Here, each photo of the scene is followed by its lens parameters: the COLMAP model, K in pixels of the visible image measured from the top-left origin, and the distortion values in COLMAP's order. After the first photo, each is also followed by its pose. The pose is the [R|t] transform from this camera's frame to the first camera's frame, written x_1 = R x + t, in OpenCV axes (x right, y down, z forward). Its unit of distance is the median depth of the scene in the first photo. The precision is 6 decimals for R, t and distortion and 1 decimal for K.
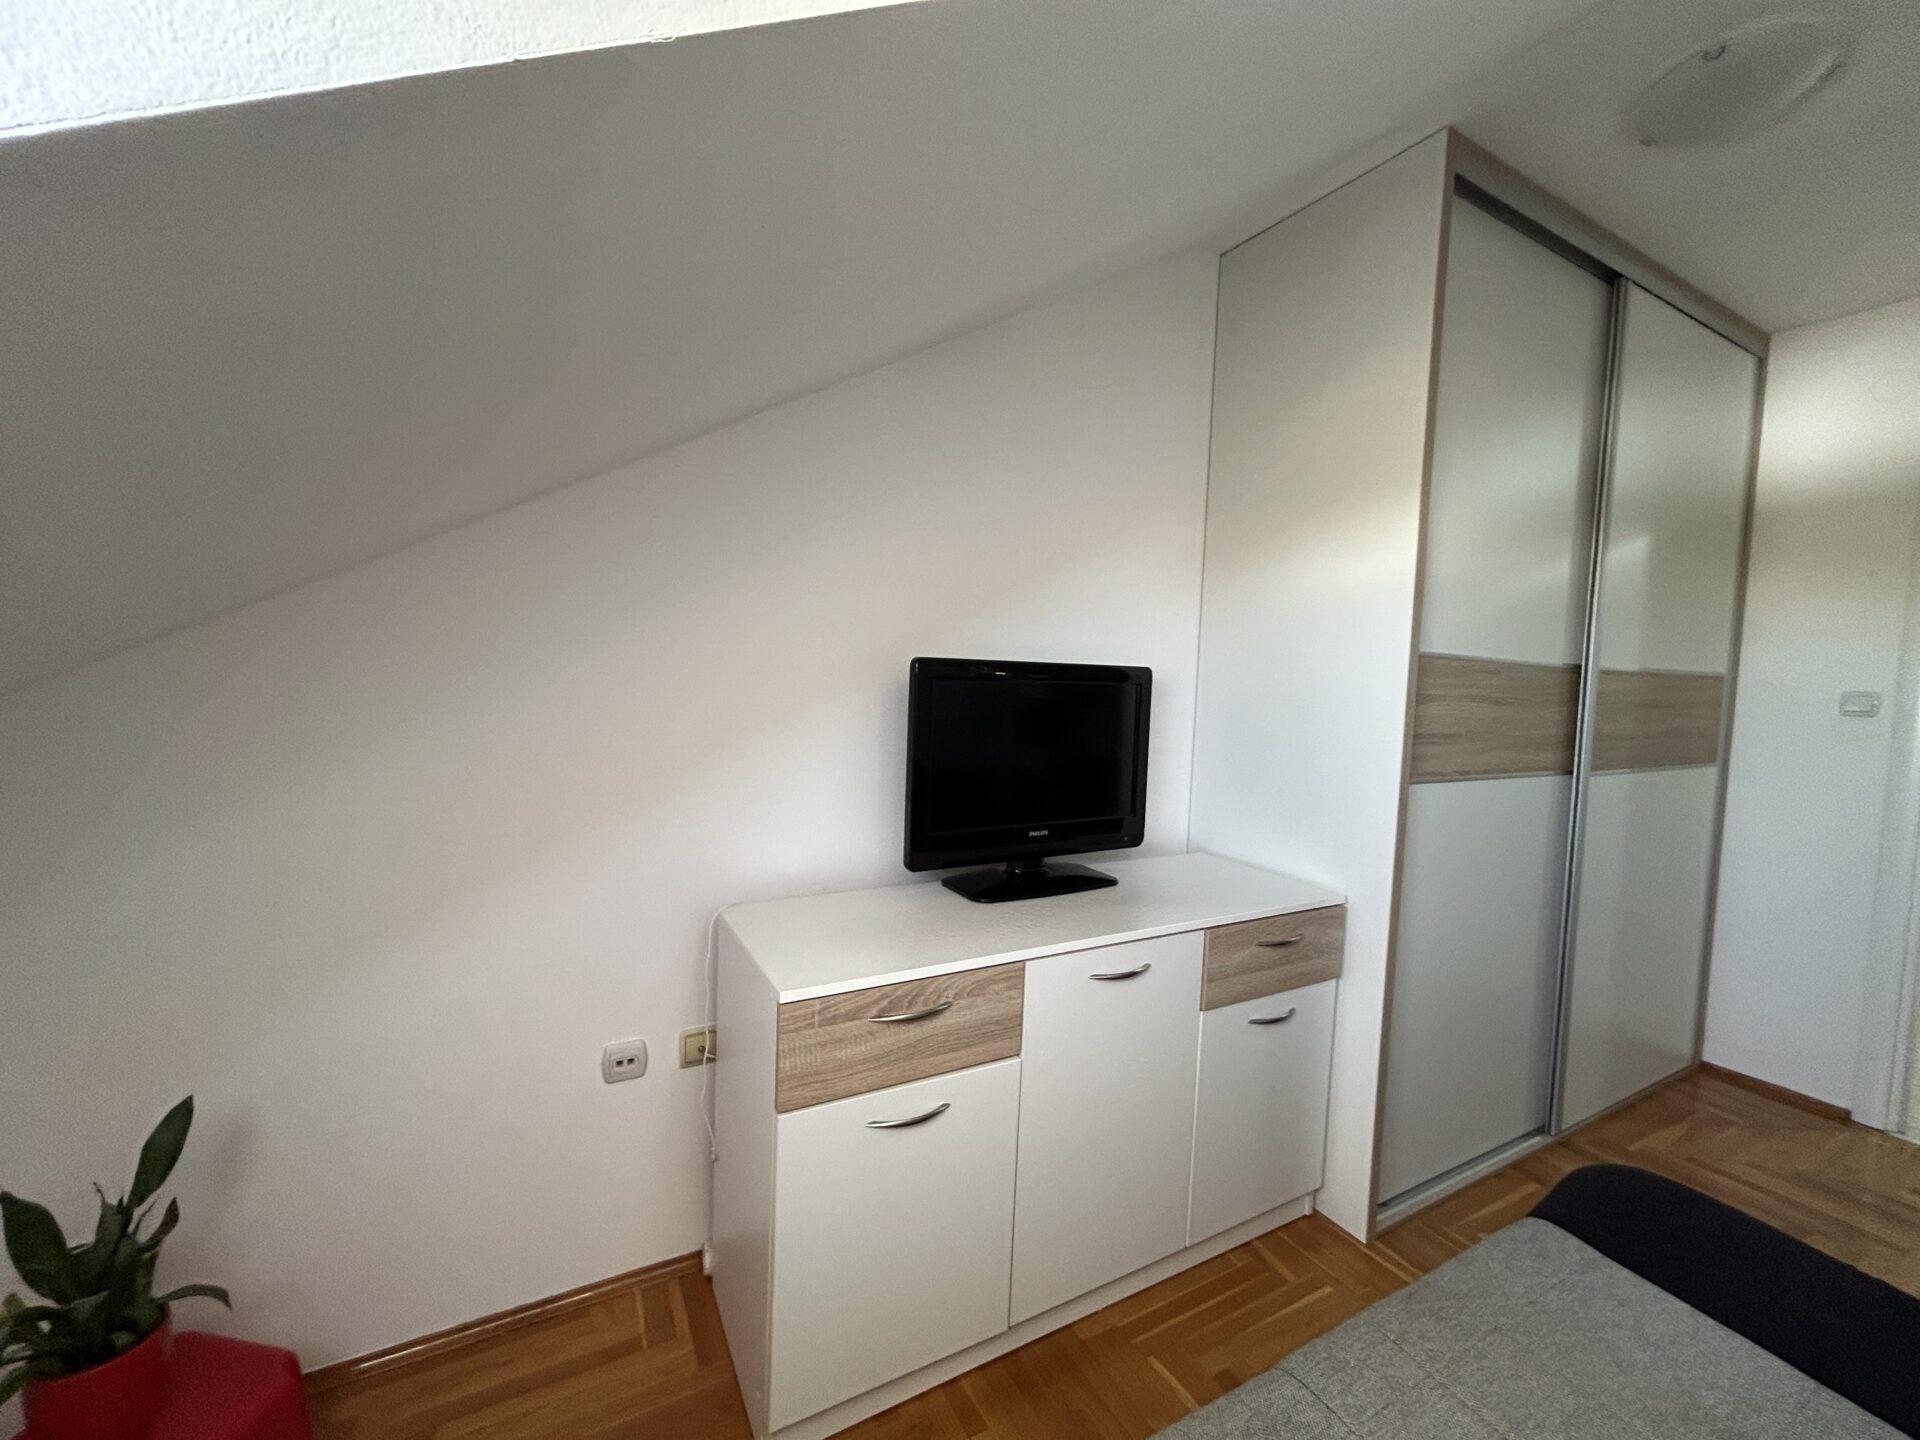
lens RADIAL K [[776.2, 0, 955.3], [0, 776.2, 717.5], [0, 0, 1]] dist [-0.002282, 0.000696]
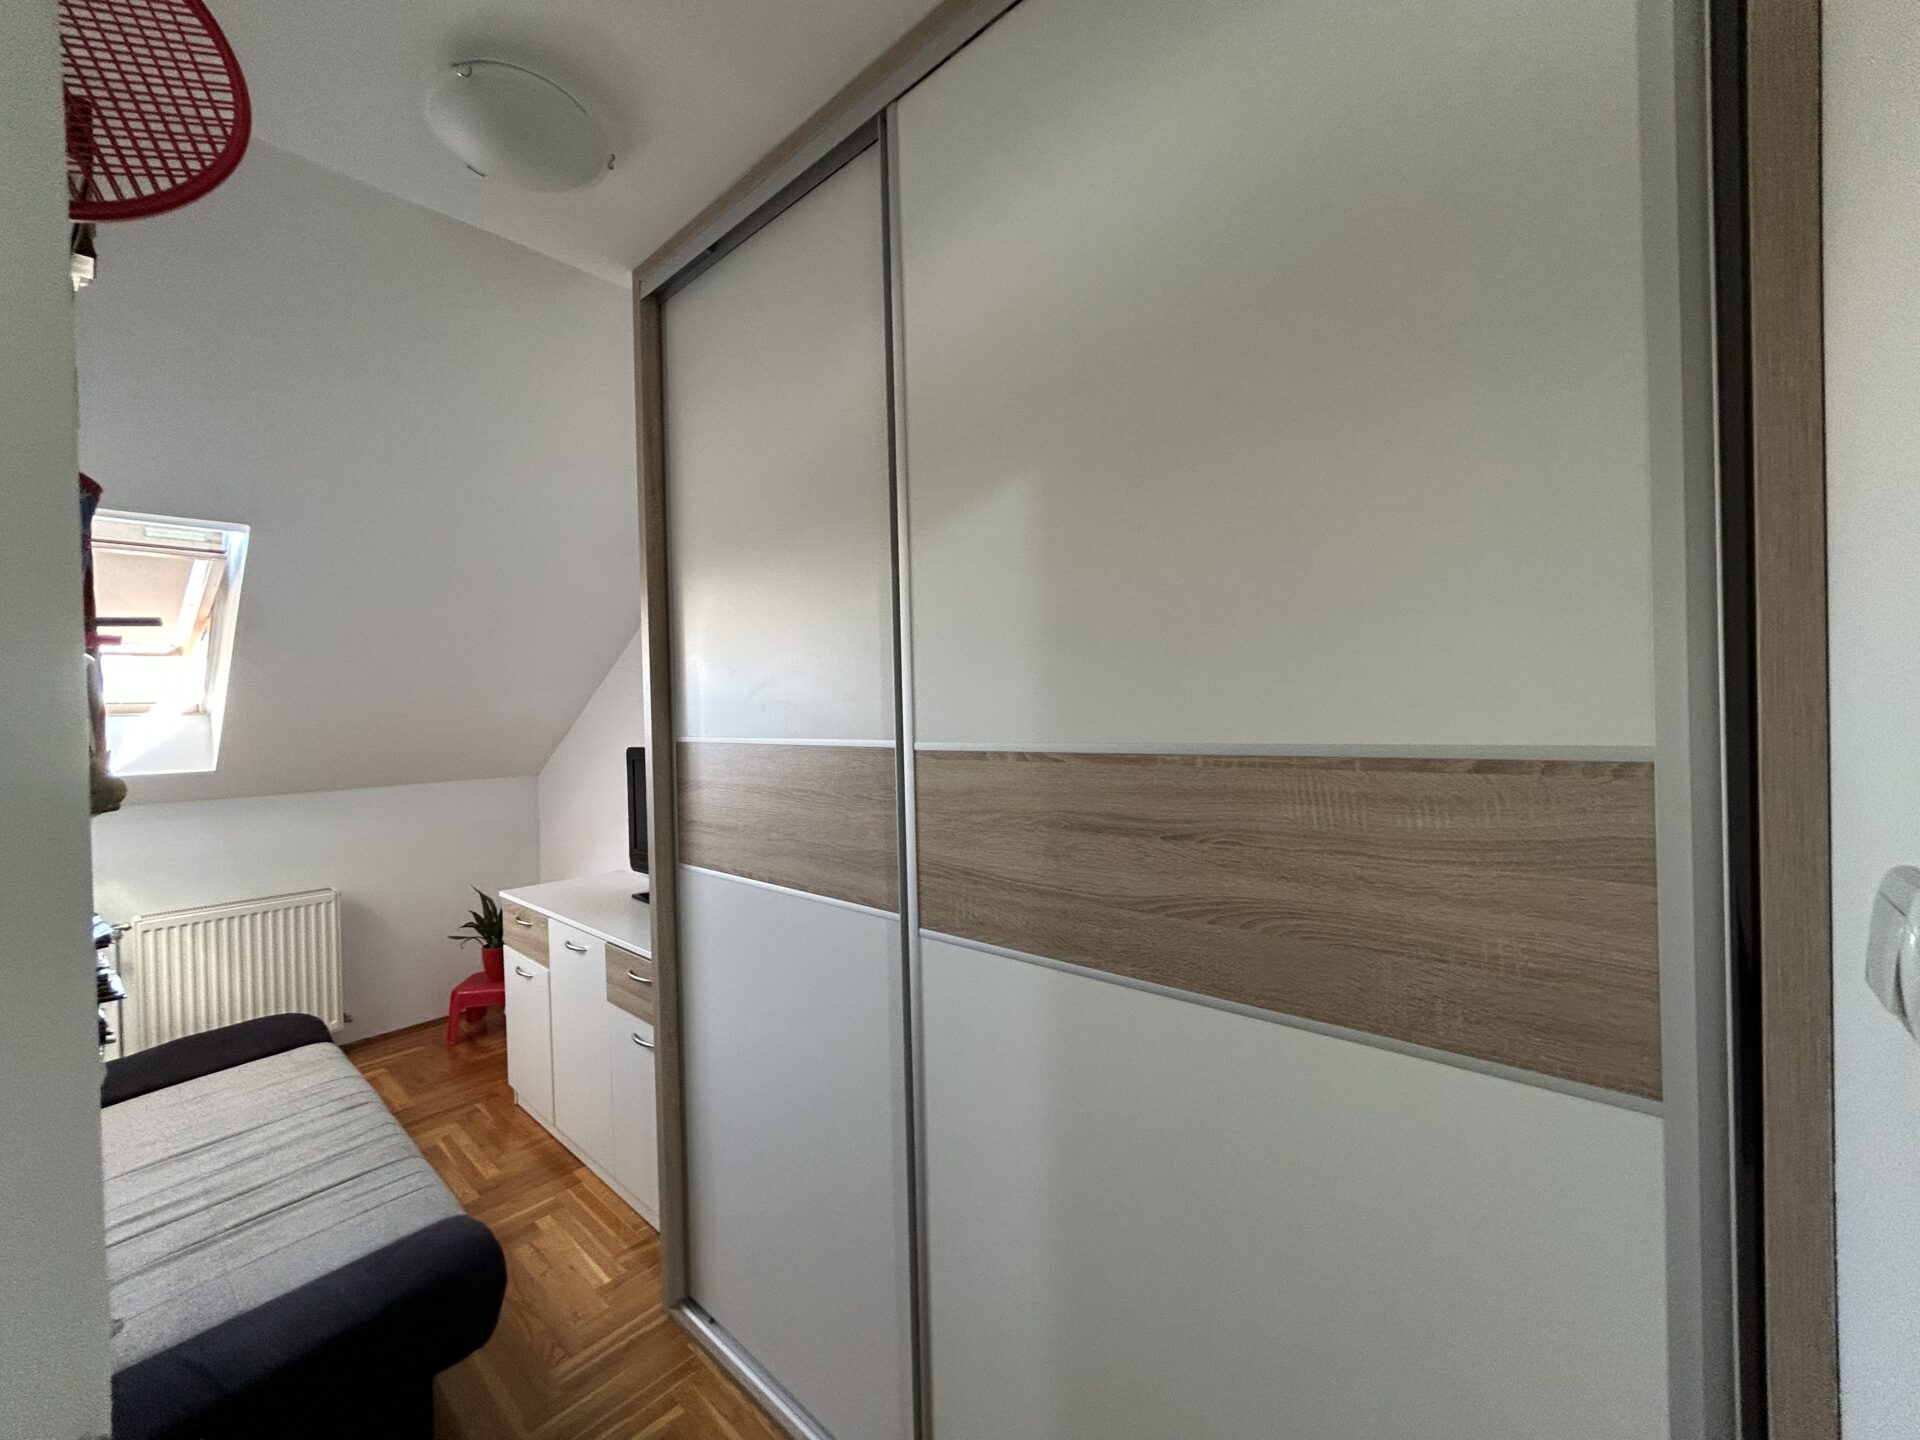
lens RADIAL K [[776.2, 0, 955.3], [0, 776.2, 717.5], [0, 0, 1]] dist [-0.002282, 0.000696]
pose [[0.324899, -0.034453, -0.945121, 1.373640], [-0.018431, 0.998916, -0.042750, -0.061453], [0.945569, 0.031309, 0.323912, 0.830953]]
